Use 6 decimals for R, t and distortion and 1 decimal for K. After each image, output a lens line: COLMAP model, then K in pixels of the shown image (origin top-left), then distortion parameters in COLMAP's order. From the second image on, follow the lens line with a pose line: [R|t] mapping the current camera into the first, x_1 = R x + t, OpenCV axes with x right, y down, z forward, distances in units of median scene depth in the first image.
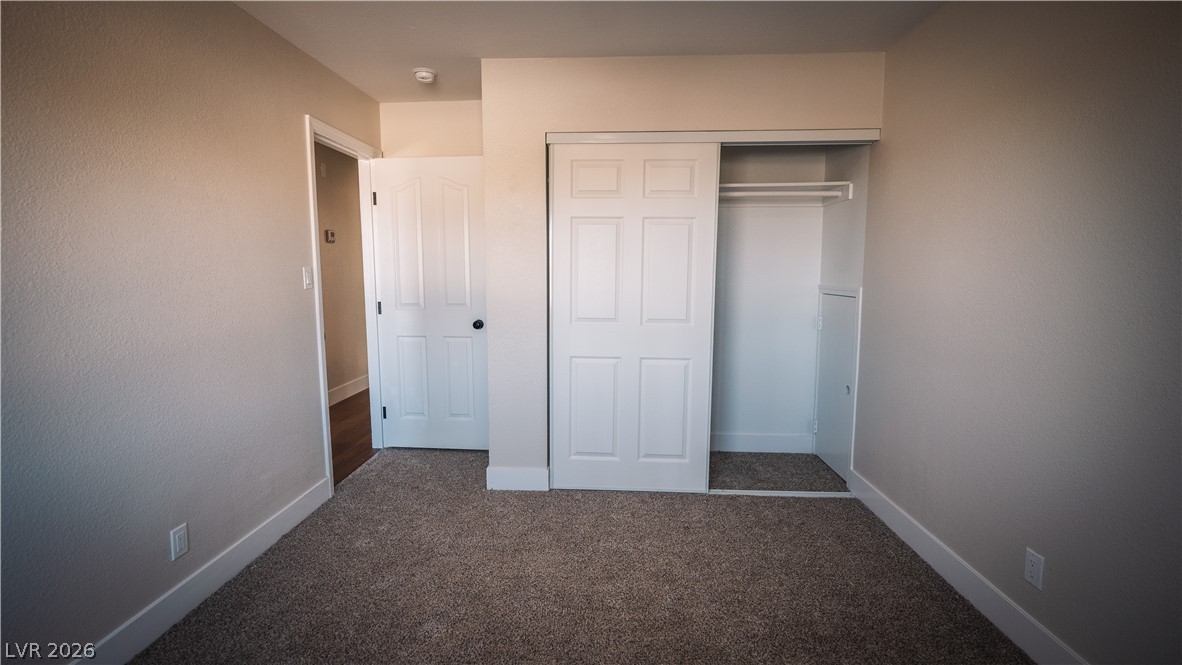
lens RADIAL K [[526.3, 0, 597.9], [0, 526.3, 332.4], [0, 0, 1]] dist [-0.010864, 0.002670]
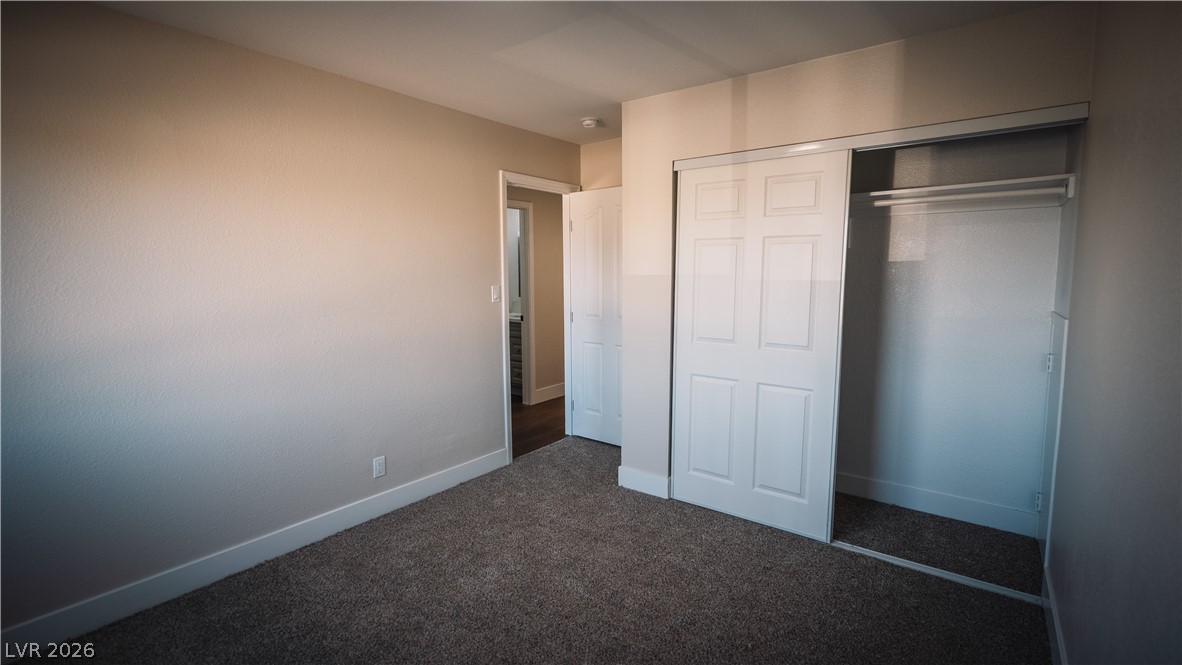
lens RADIAL K [[526.3, 0, 574.3], [0, 526.3, 333.2], [0, 0, 1]] dist [-0.010864, 0.002670]
pose [[0.827747, 0.060110, -0.557872, 0.324172], [-0.066272, 0.997759, 0.009176, -0.027413], [0.557174, 0.029376, 0.829876, 0.016917]]
